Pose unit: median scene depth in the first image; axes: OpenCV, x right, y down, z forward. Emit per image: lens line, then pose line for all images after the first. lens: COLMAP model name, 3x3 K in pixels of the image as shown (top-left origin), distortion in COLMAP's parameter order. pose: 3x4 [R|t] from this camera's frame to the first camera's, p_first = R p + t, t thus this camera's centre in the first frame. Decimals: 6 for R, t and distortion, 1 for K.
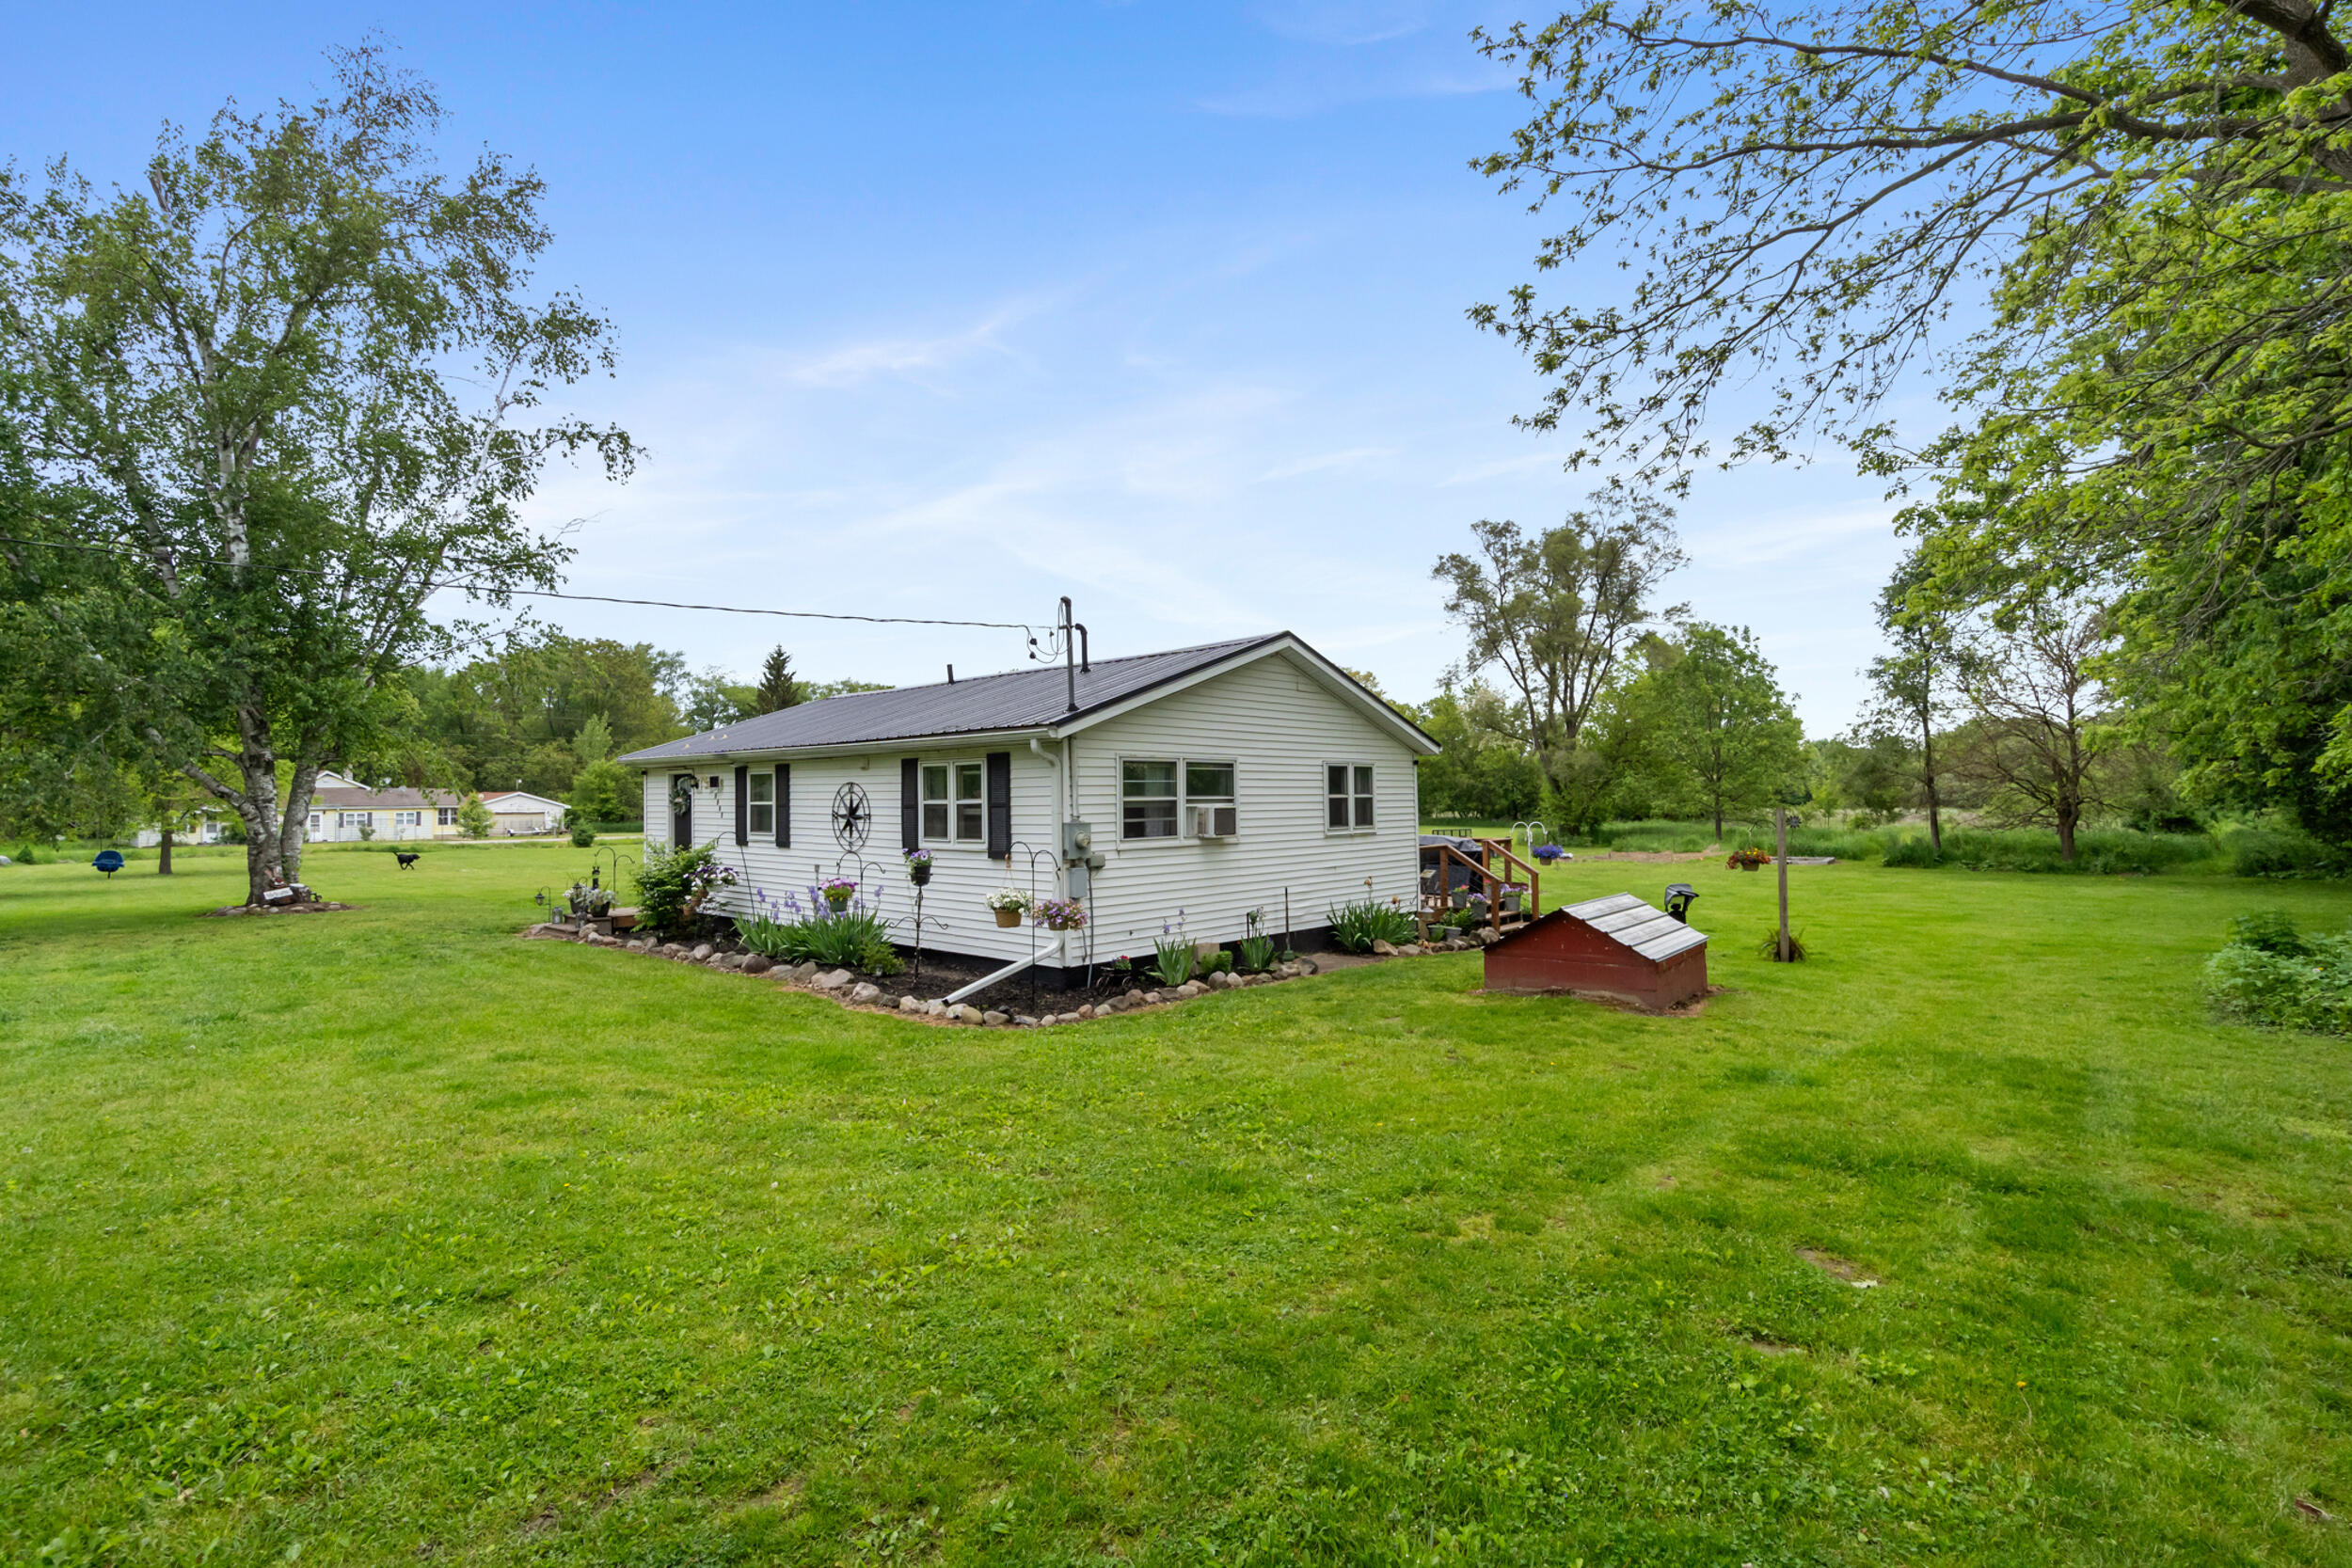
lens RADIAL K [[1013.6, 0, 1161.5], [0, 1013.6, 792.9], [0, 0, 1]] dist [-0.000251, -0.003068]
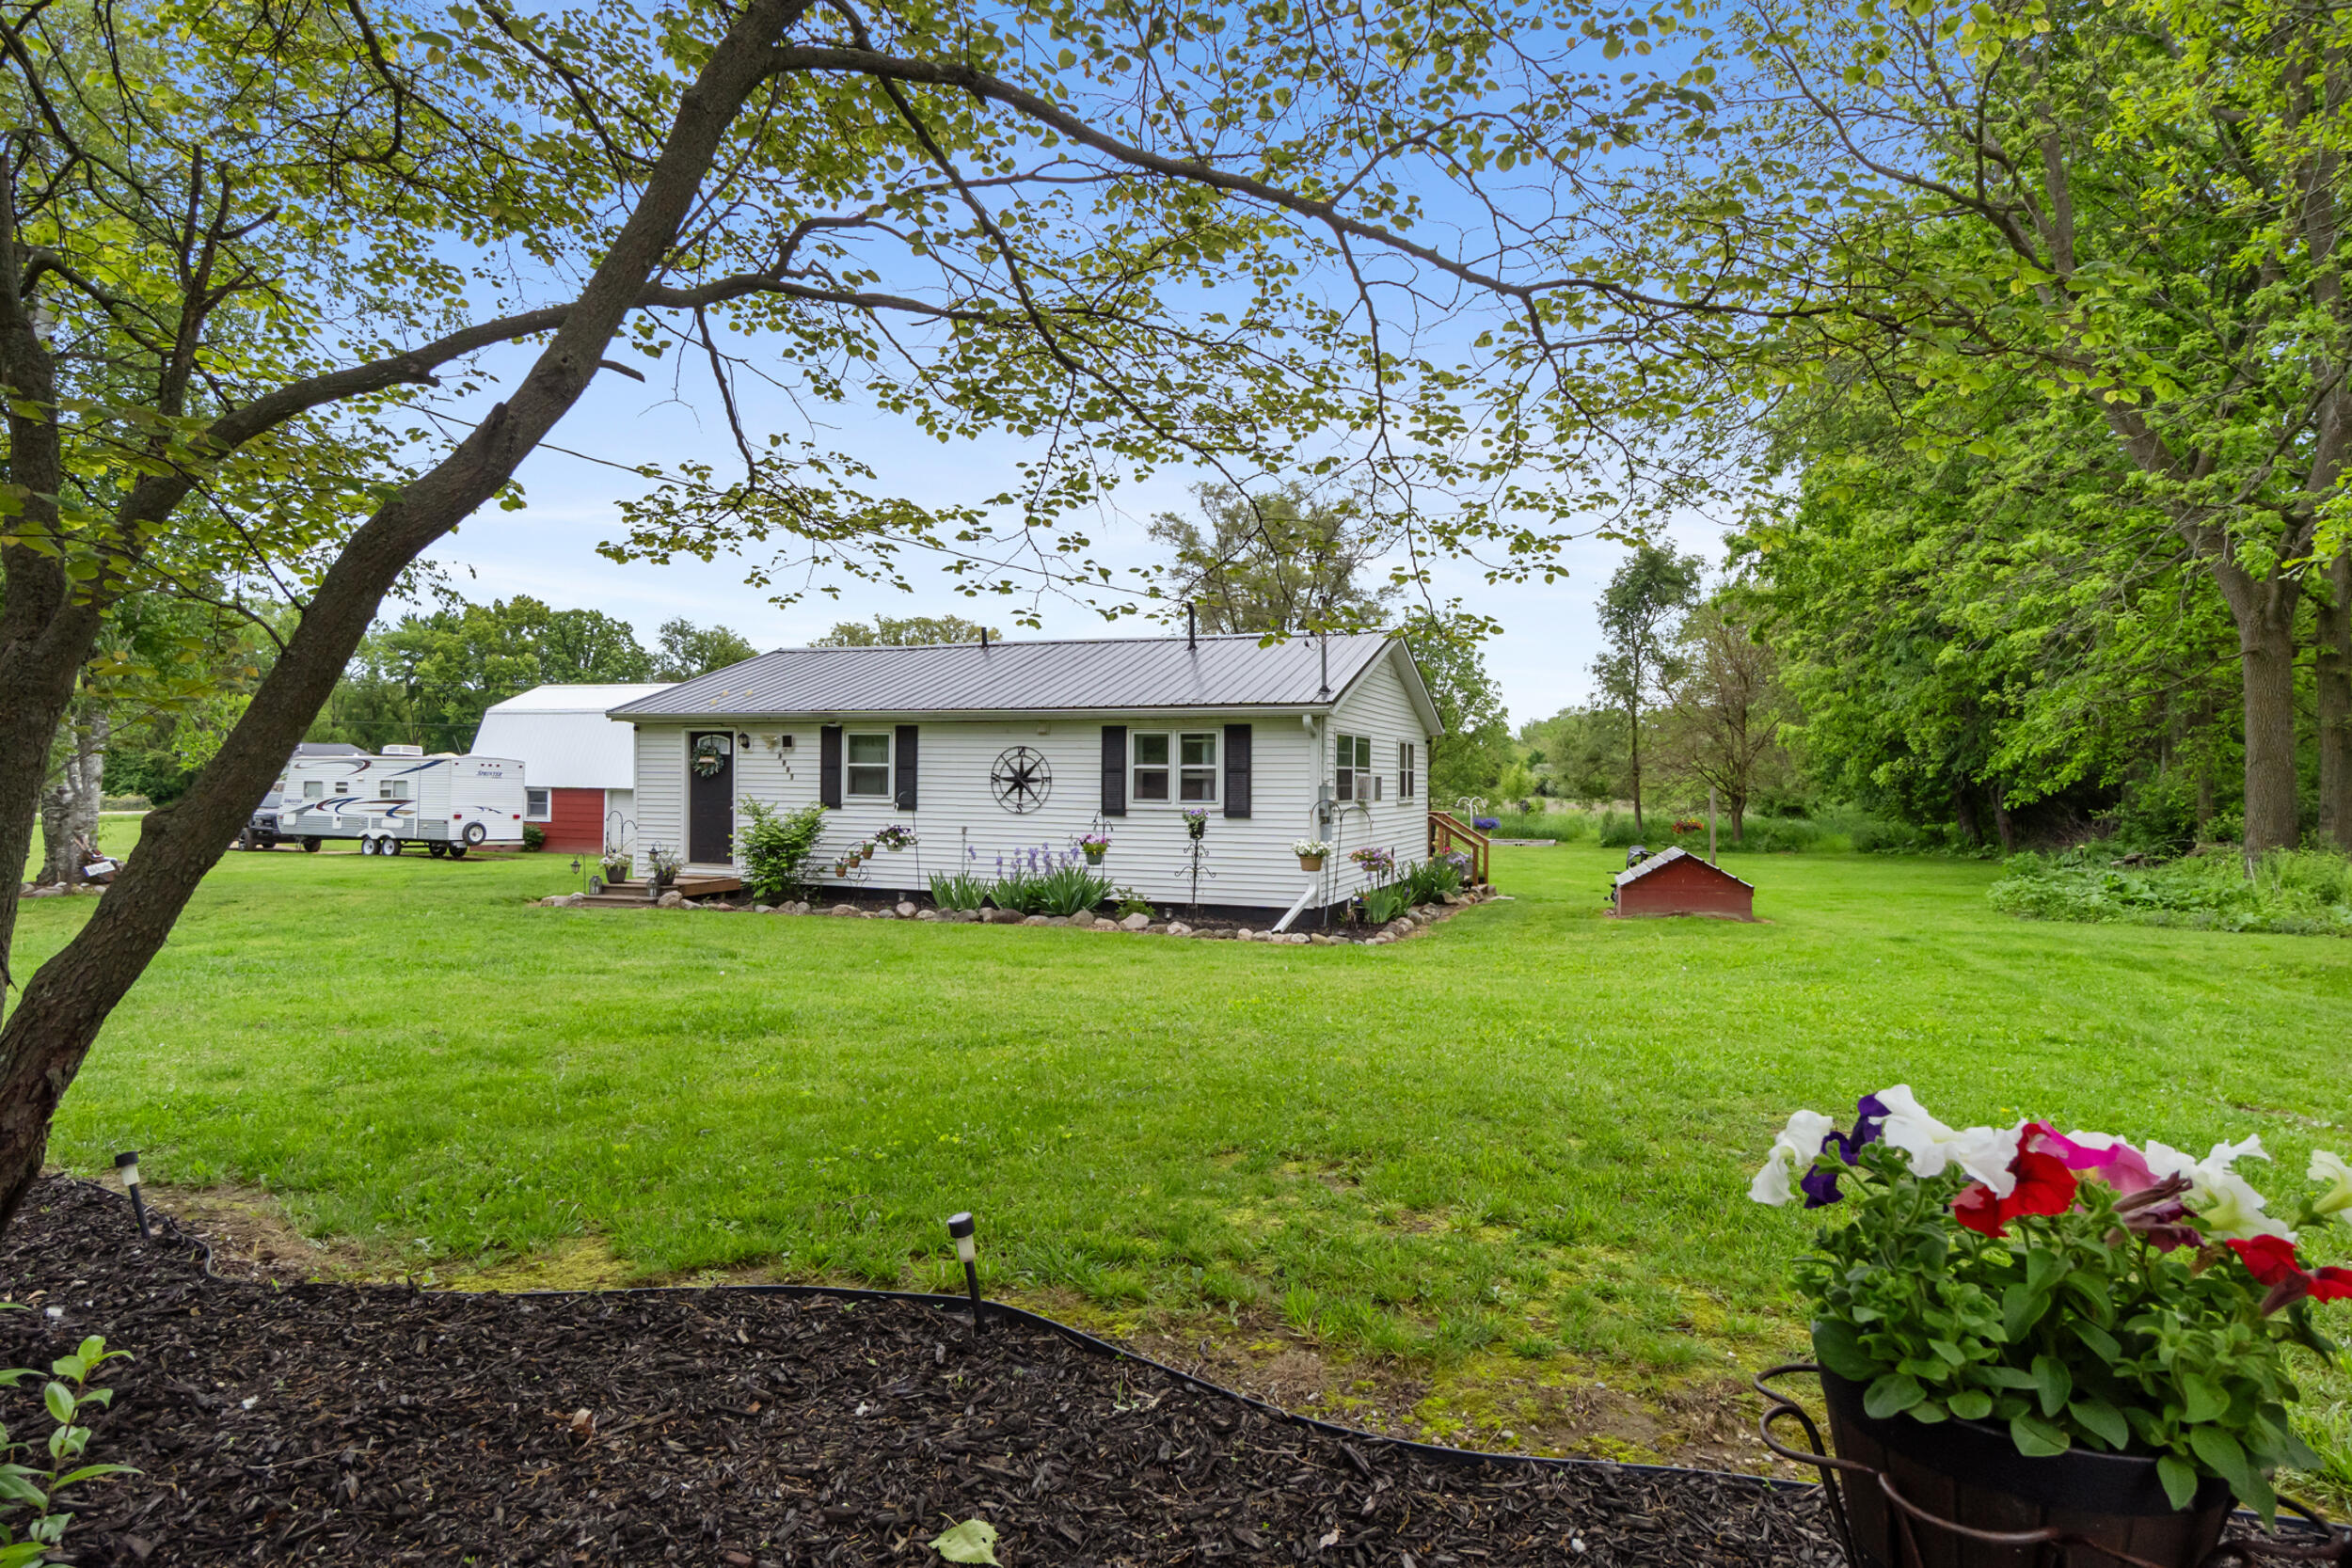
lens RADIAL K [[1251.1, 0, 1129.9], [0, 1251.1, 782.5], [0, 0, 1]] dist [-0.001132, 0.000303]
pose [[0.938550, 0.016276, 0.344759, -0.644825], [-0.019069, 0.999807, 0.004711, 0.018446], [-0.344616, -0.010996, 0.938679, -0.244548]]
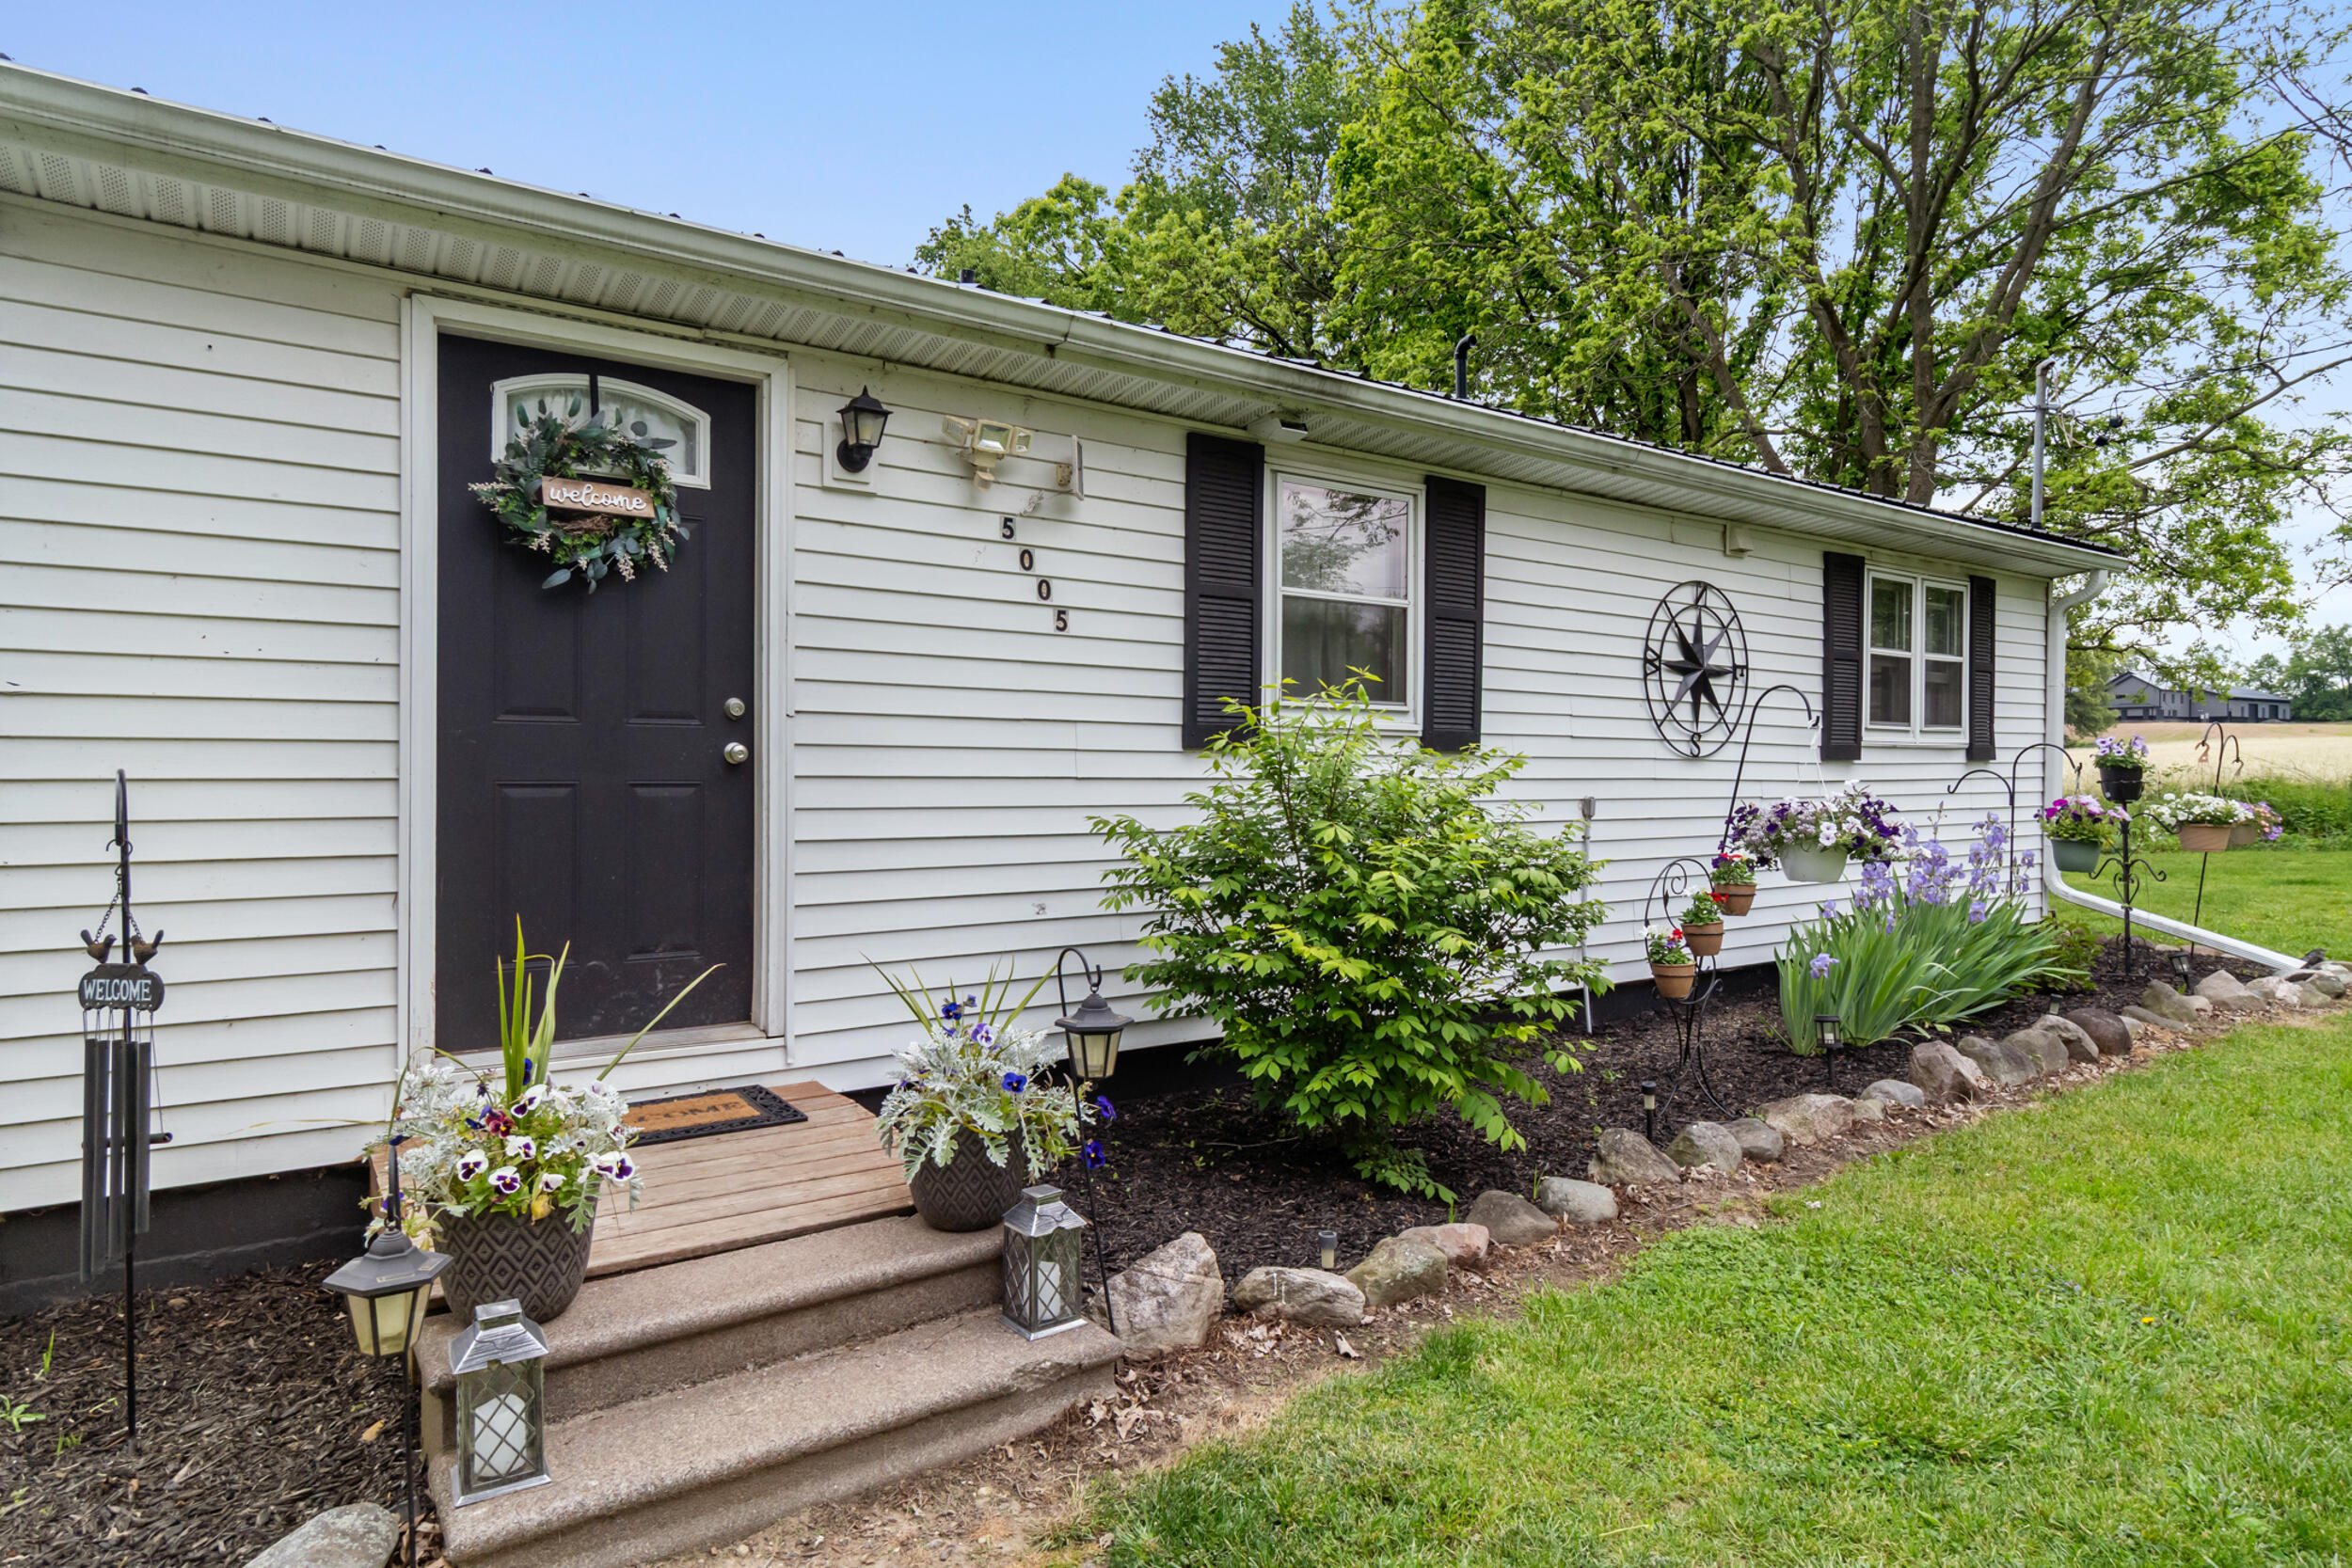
lens RADIAL K [[1251.1, 0, 1129.9], [0, 1251.1, 782.5], [0, 0, 1]] dist [-0.001132, 0.000303]
pose [[0.257625, -0.000873, 0.966245, -0.836104], [-0.007821, 0.999965, 0.002989, 0.068298], [-0.966213, -0.008328, 0.257609, 1.089315]]
